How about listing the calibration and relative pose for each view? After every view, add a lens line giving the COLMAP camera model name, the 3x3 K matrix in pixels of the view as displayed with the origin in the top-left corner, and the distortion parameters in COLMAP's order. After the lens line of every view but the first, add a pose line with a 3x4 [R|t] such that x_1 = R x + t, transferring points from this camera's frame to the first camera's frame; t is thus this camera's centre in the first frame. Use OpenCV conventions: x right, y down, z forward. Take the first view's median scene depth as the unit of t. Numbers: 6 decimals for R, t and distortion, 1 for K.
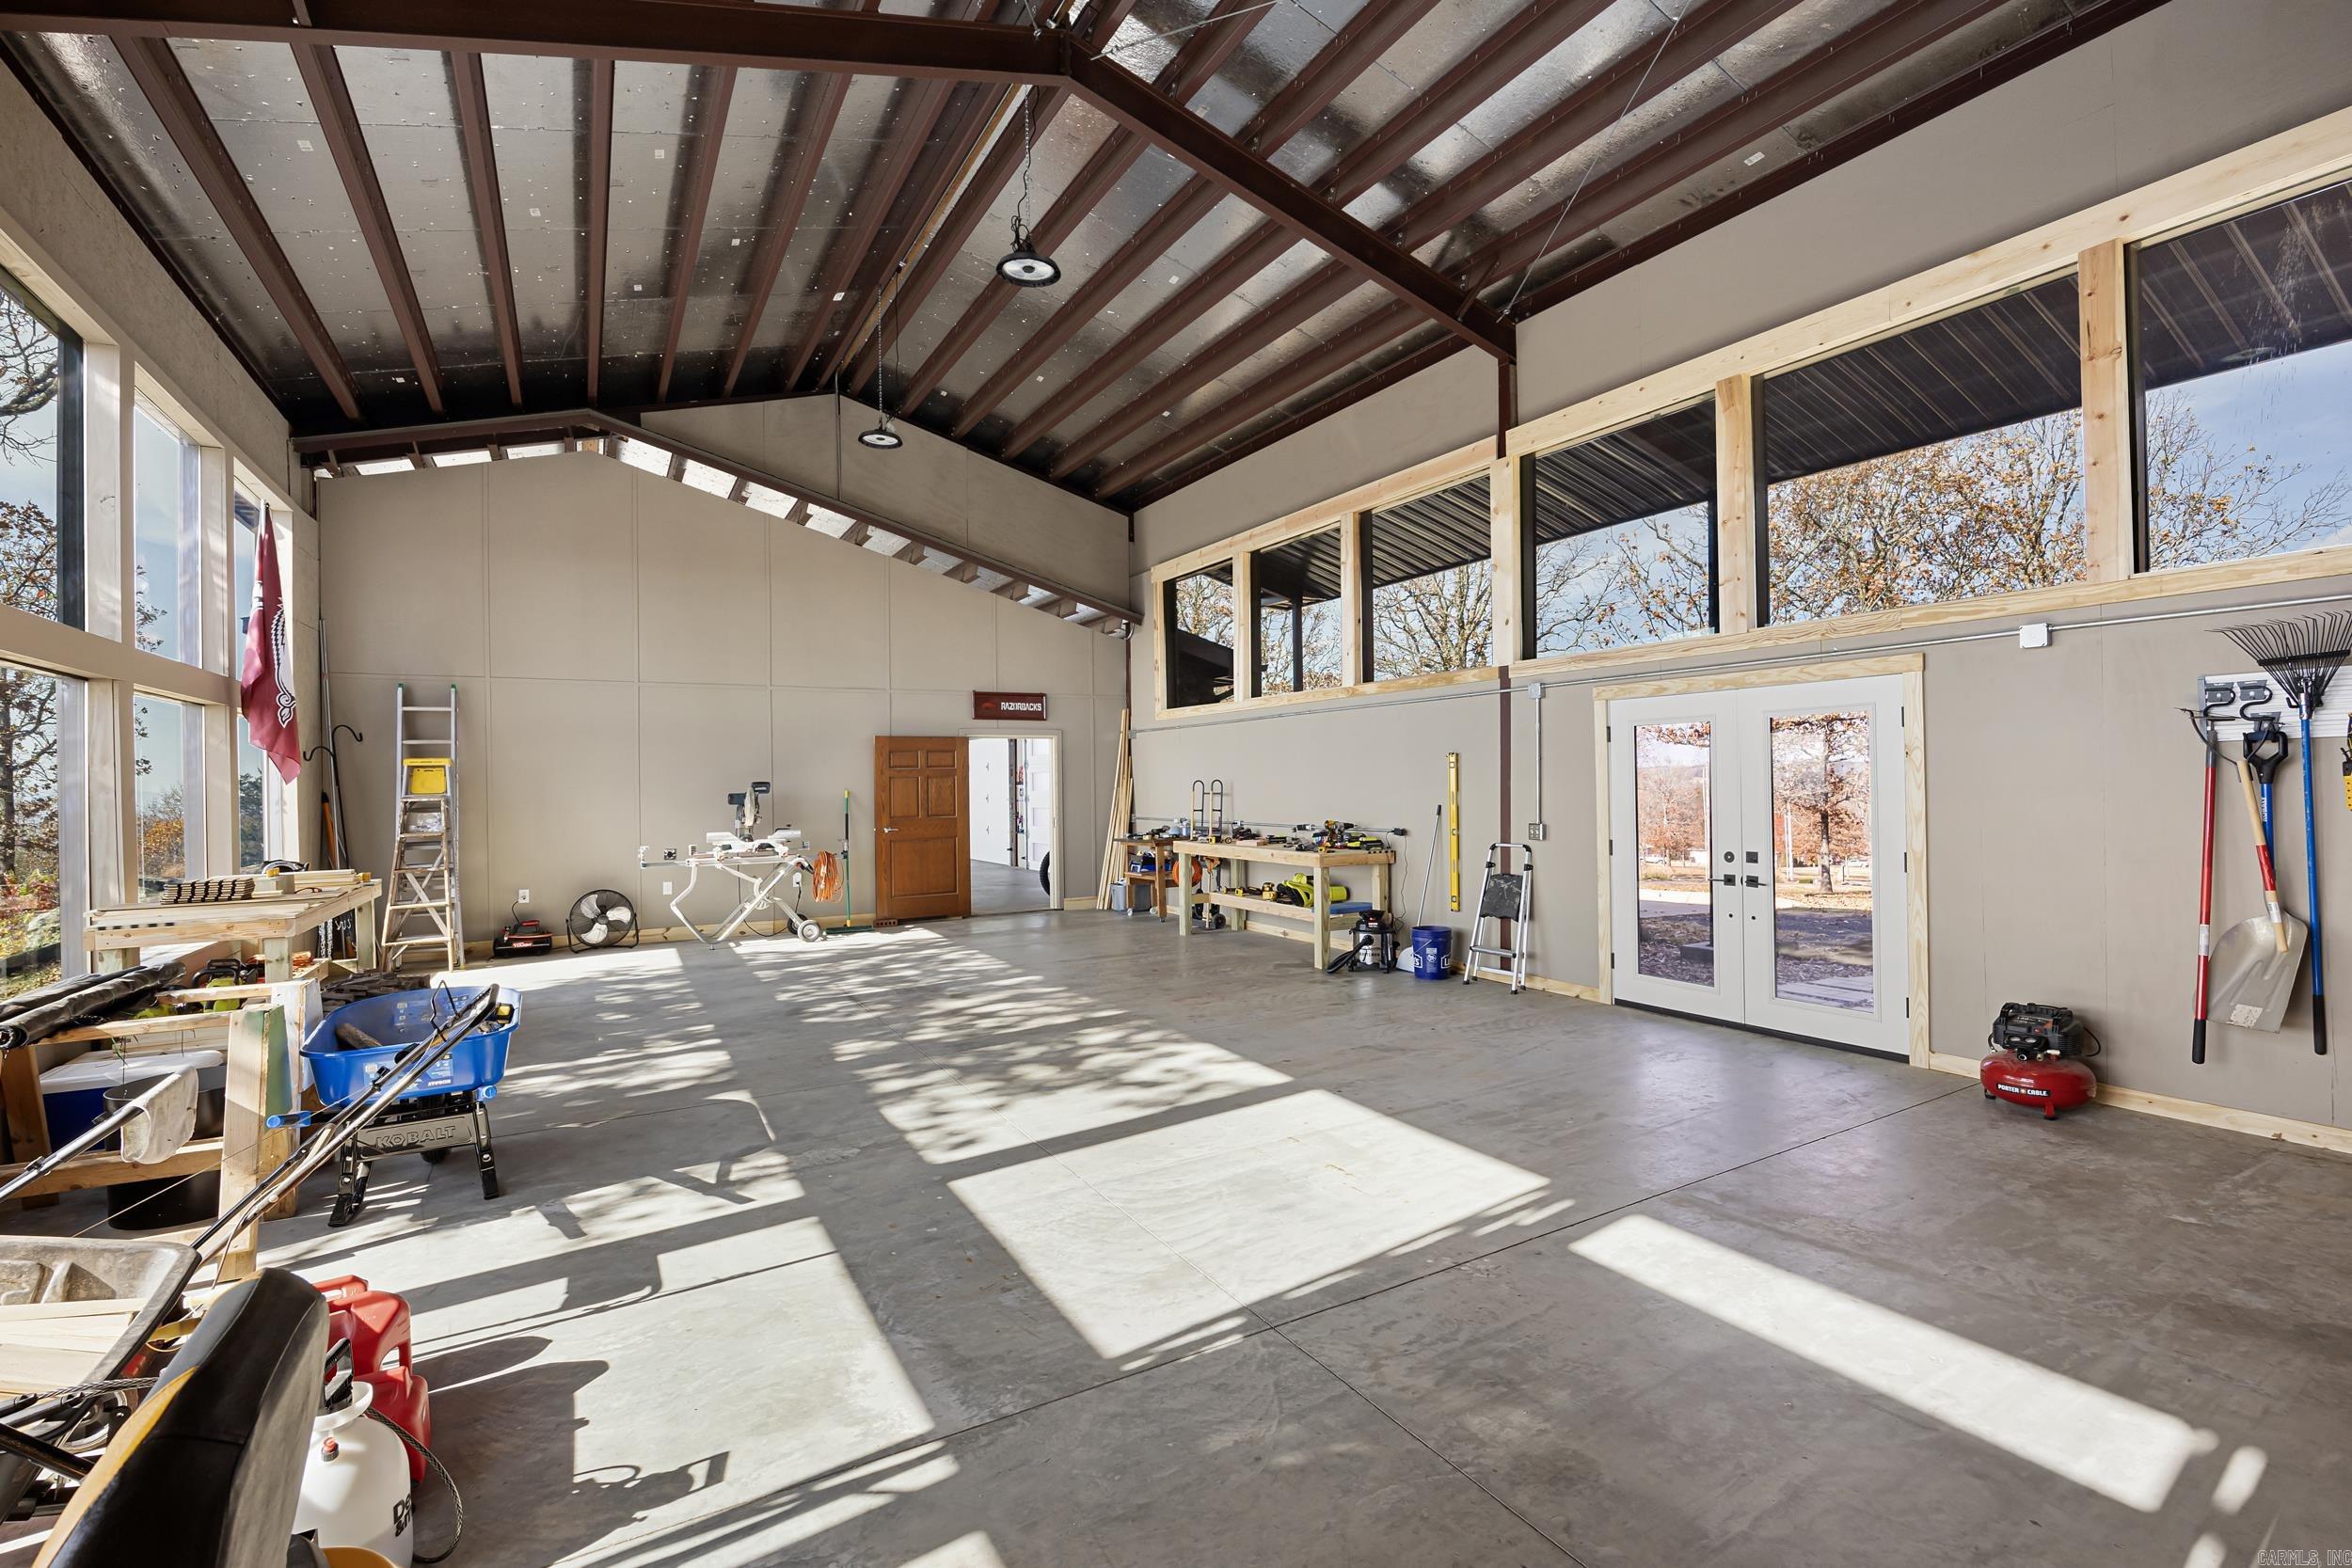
lens RADIAL K [[1041.5, 0, 1225.4], [0, 1041.5, 781.4], [0, 0, 1]] dist [-0.018240, 0.000431]
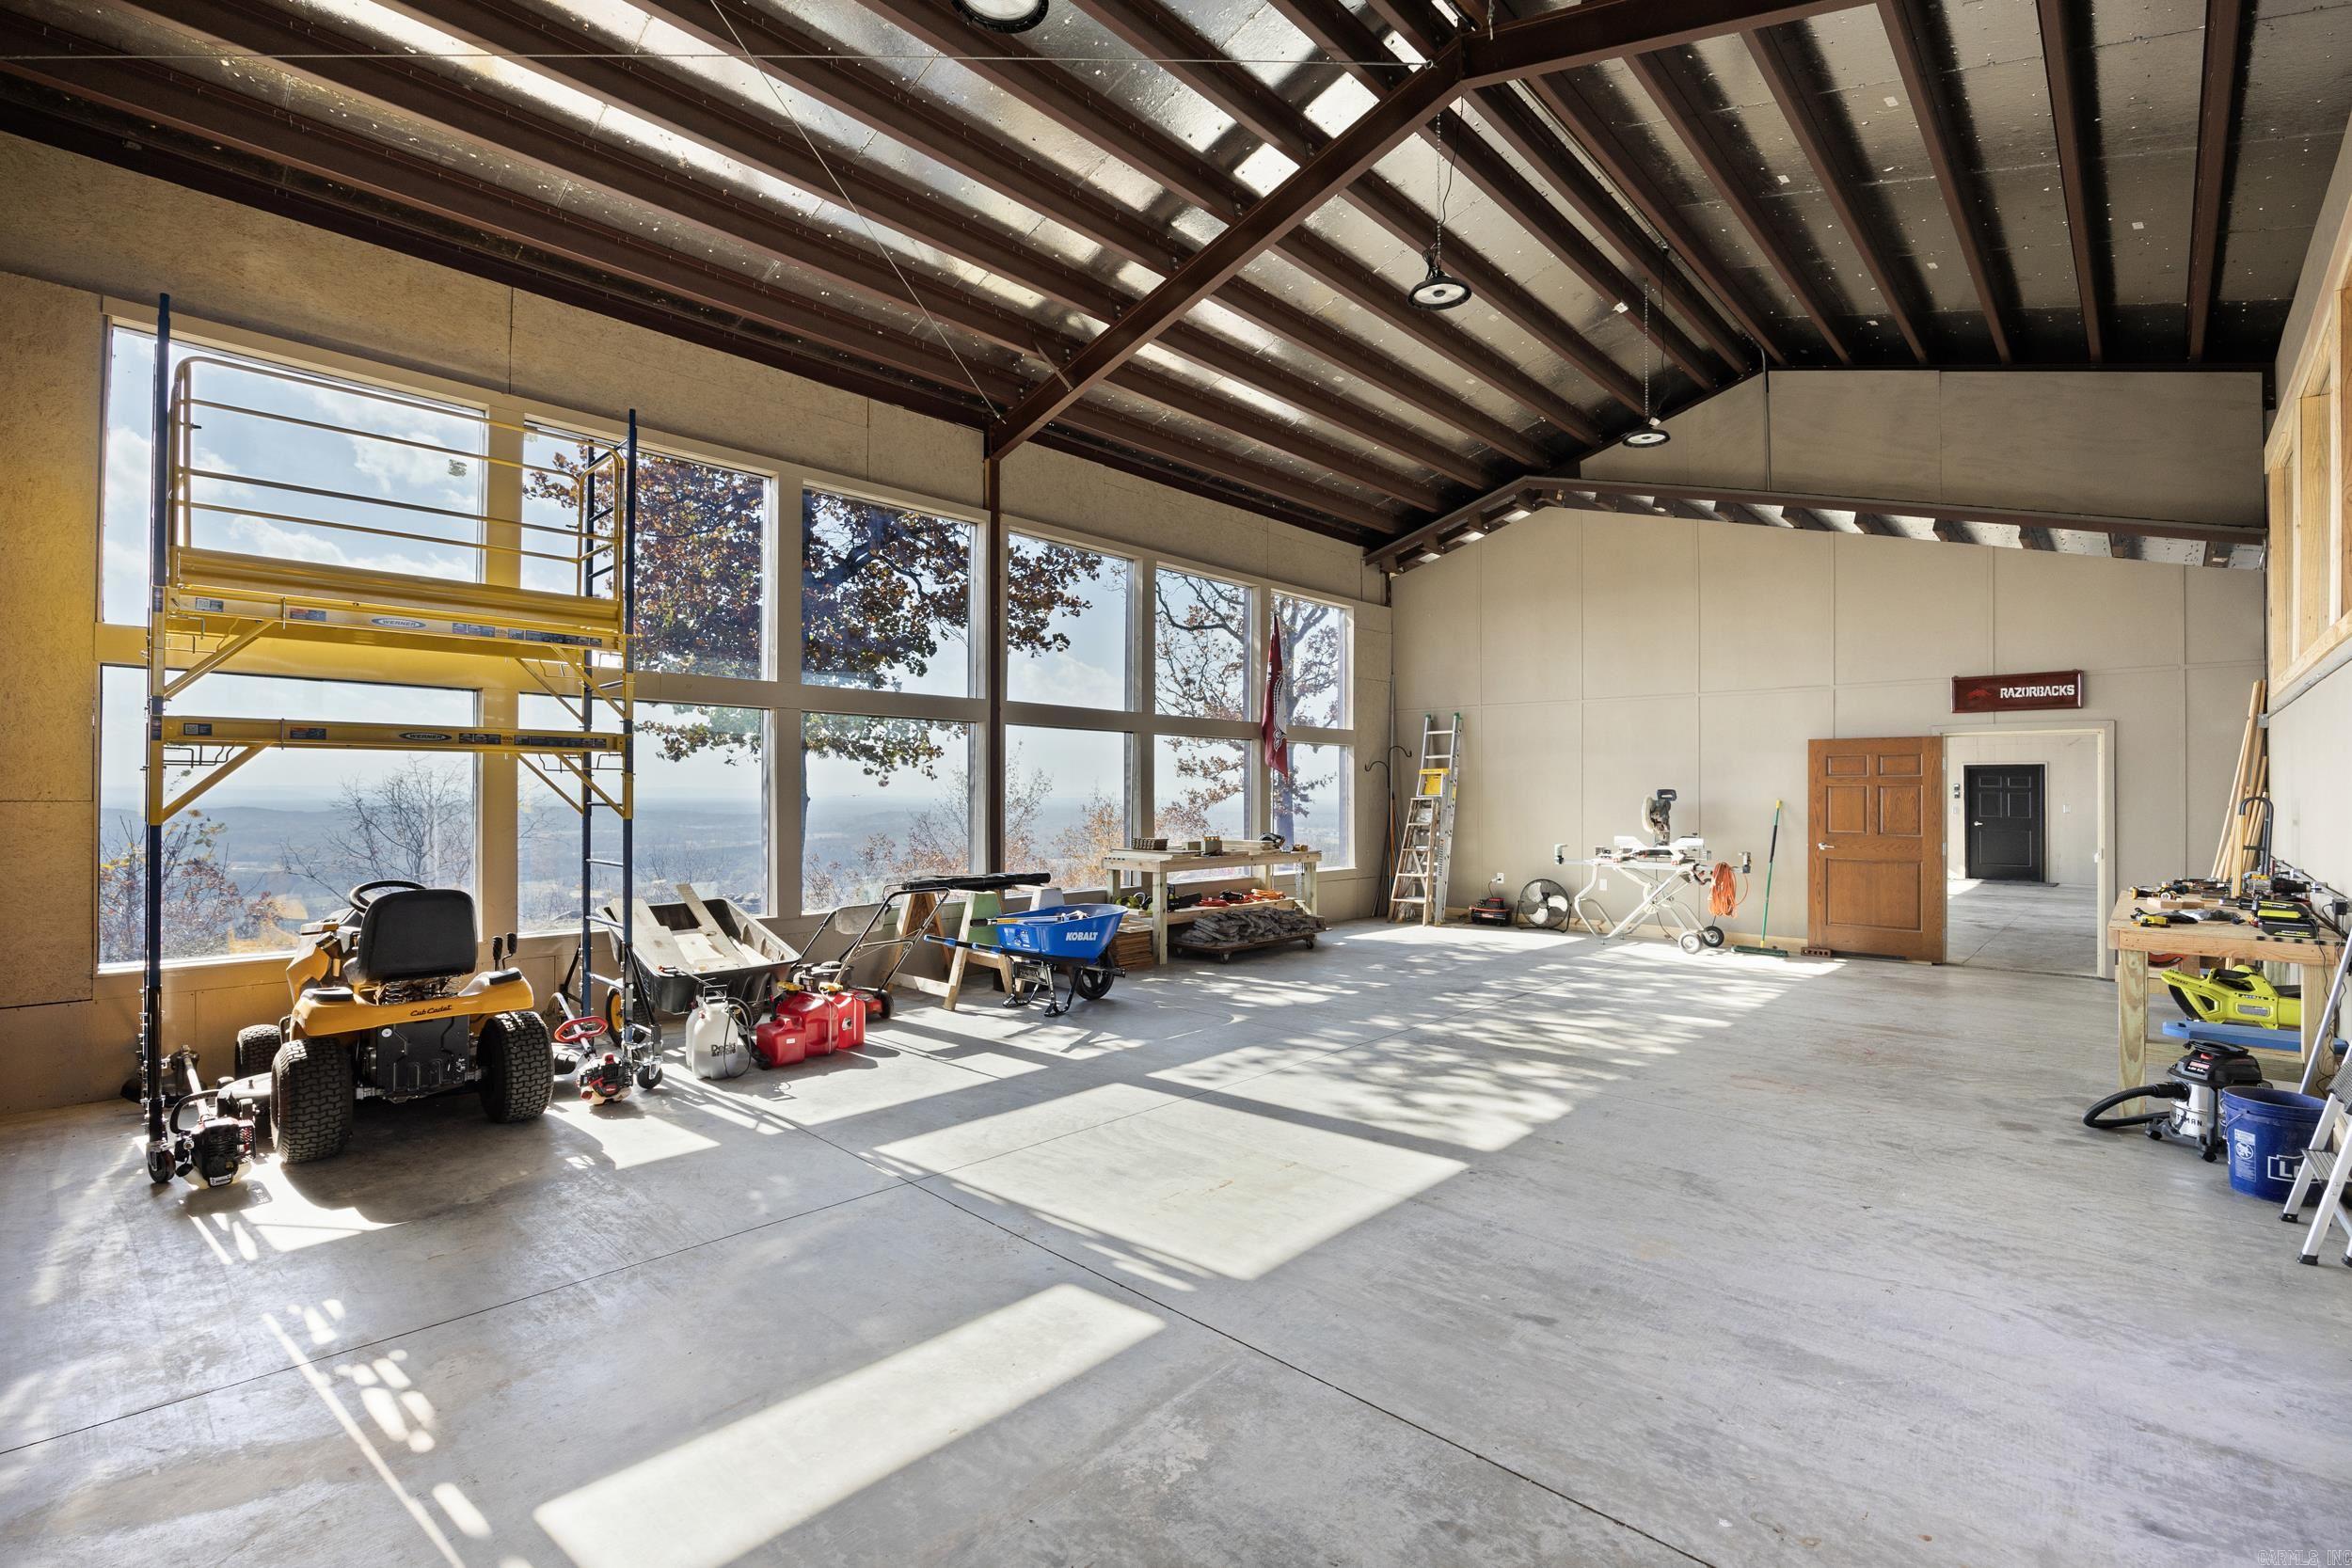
lens RADIAL K [[1041.5, 0, 1168.6], [0, 1041.5, 784.7], [0, 0, 1]] dist [-0.018240, 0.000431]
pose [[0.257174, 0.009321, -0.966320, 0.685356], [-0.007191, 0.999944, 0.007731, -0.014948], [0.966338, 0.004961, 0.257227, 0.442489]]
